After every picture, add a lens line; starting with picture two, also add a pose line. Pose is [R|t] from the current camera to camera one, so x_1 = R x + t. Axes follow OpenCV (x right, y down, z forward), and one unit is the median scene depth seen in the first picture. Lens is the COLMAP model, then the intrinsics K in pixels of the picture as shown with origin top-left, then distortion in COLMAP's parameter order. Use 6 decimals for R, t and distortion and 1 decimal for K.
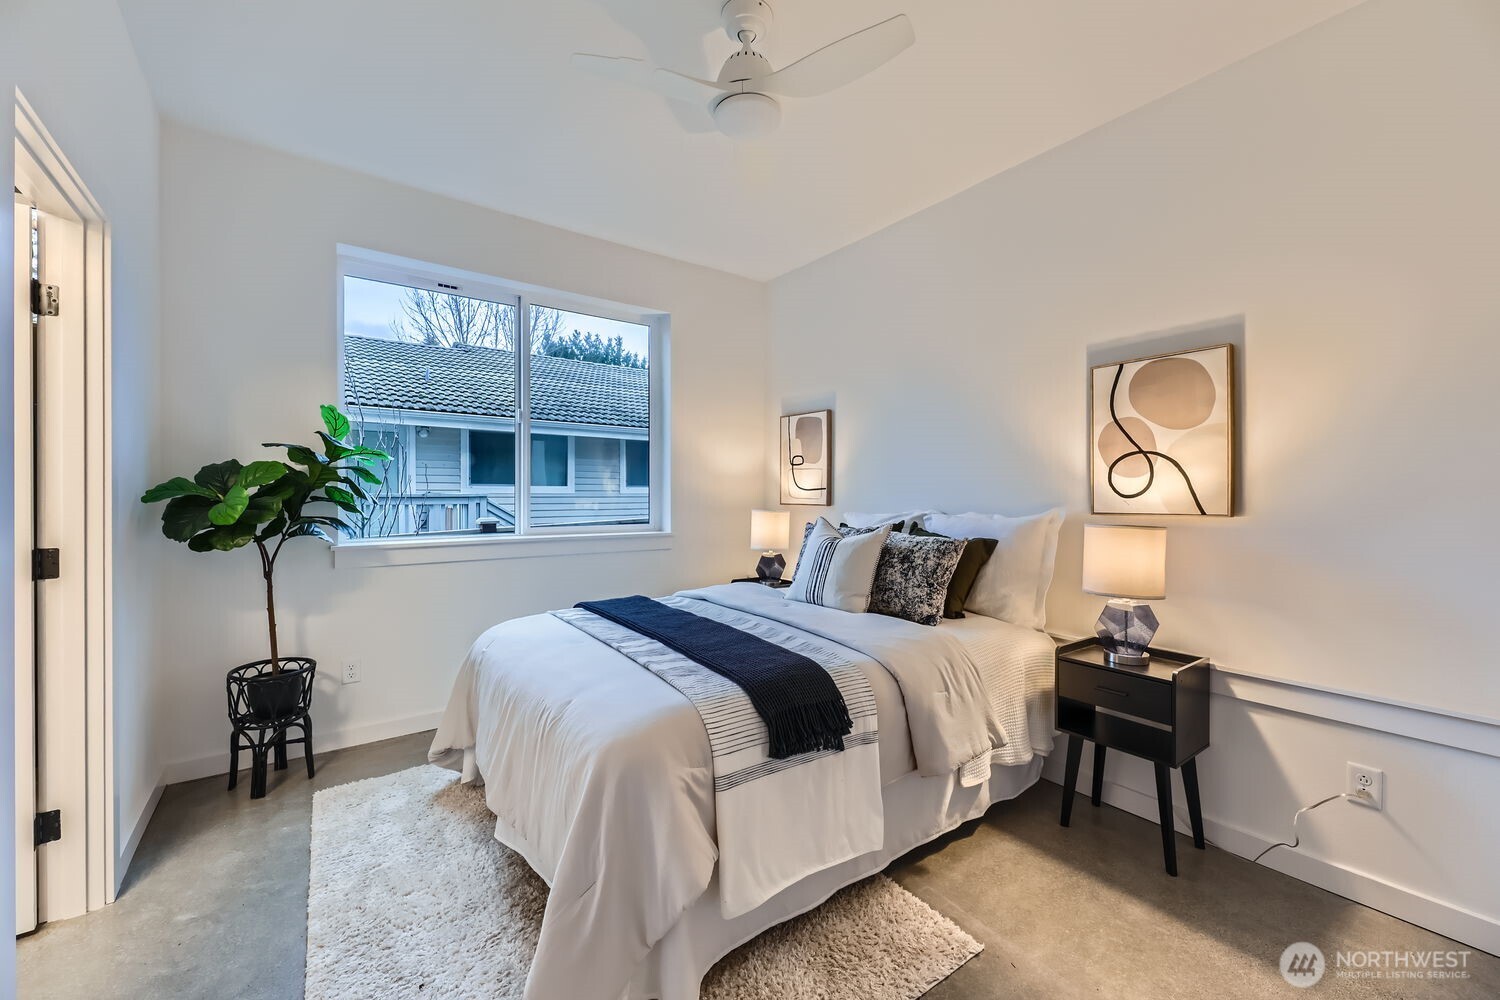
lens RADIAL K [[607.3, 0, 752.8], [0, 607.3, 508.9], [0, 0, 1]] dist [0.021155, -0.006729]
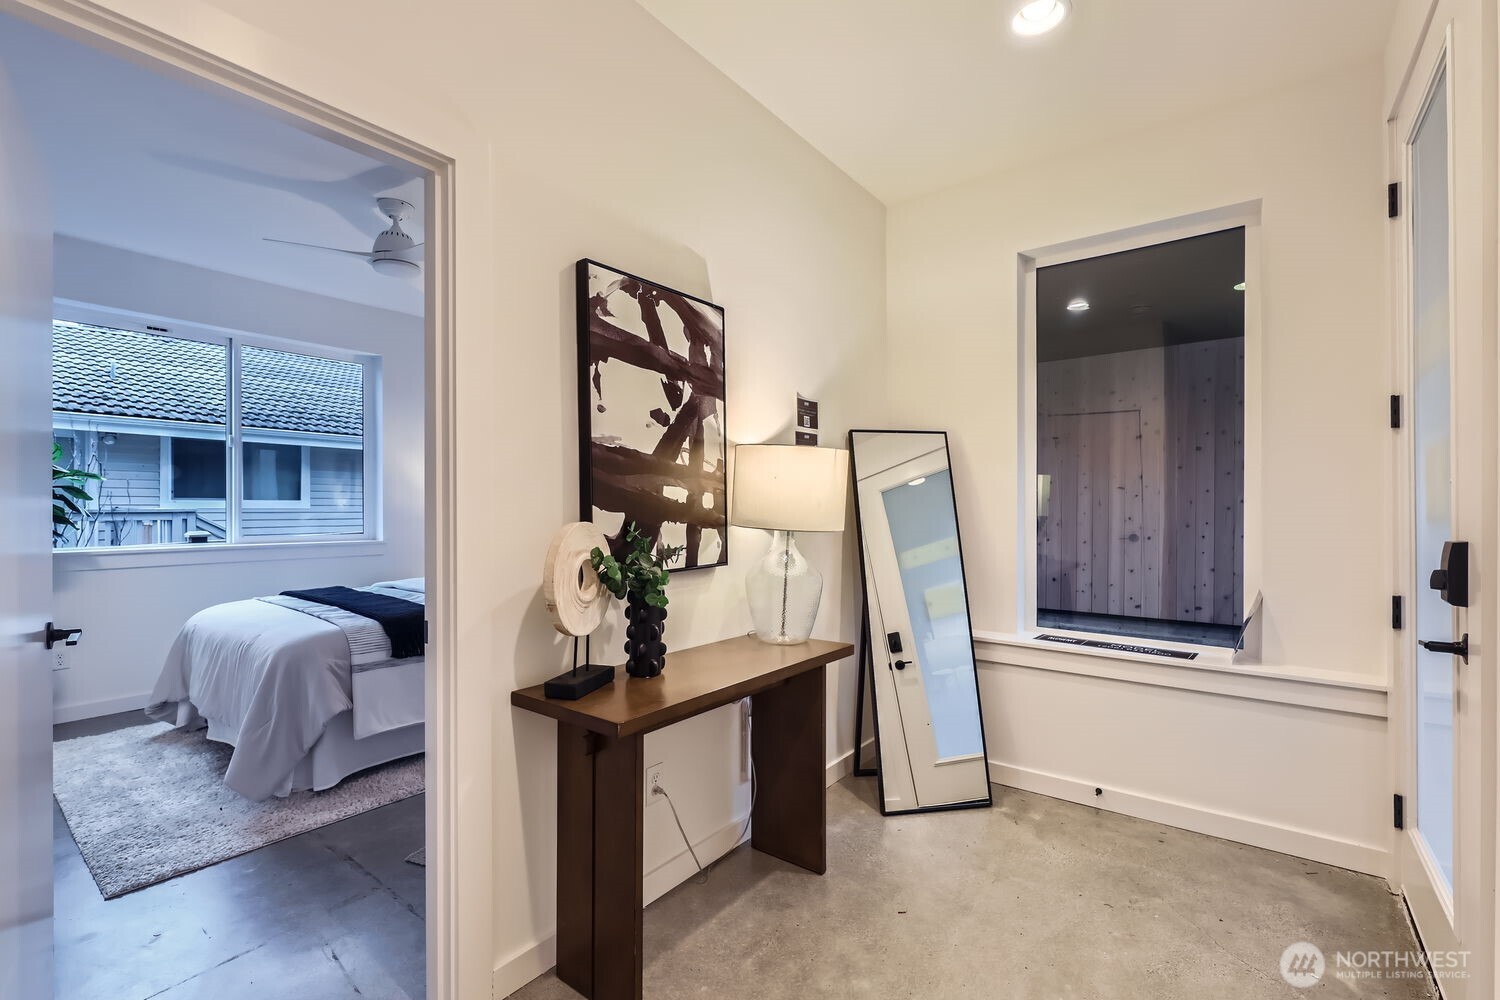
lens RADIAL K [[664.0, 0, 754.4], [0, 664.0, 518.4], [0, 0, 1]] dist [0.001332, 0.000441]
pose [[0.958639, -0.006955, 0.284539, 0.142846], [0.009644, 0.999921, -0.008048, 0.009571], [-0.284460, 0.010459, 0.958631, -0.333724]]
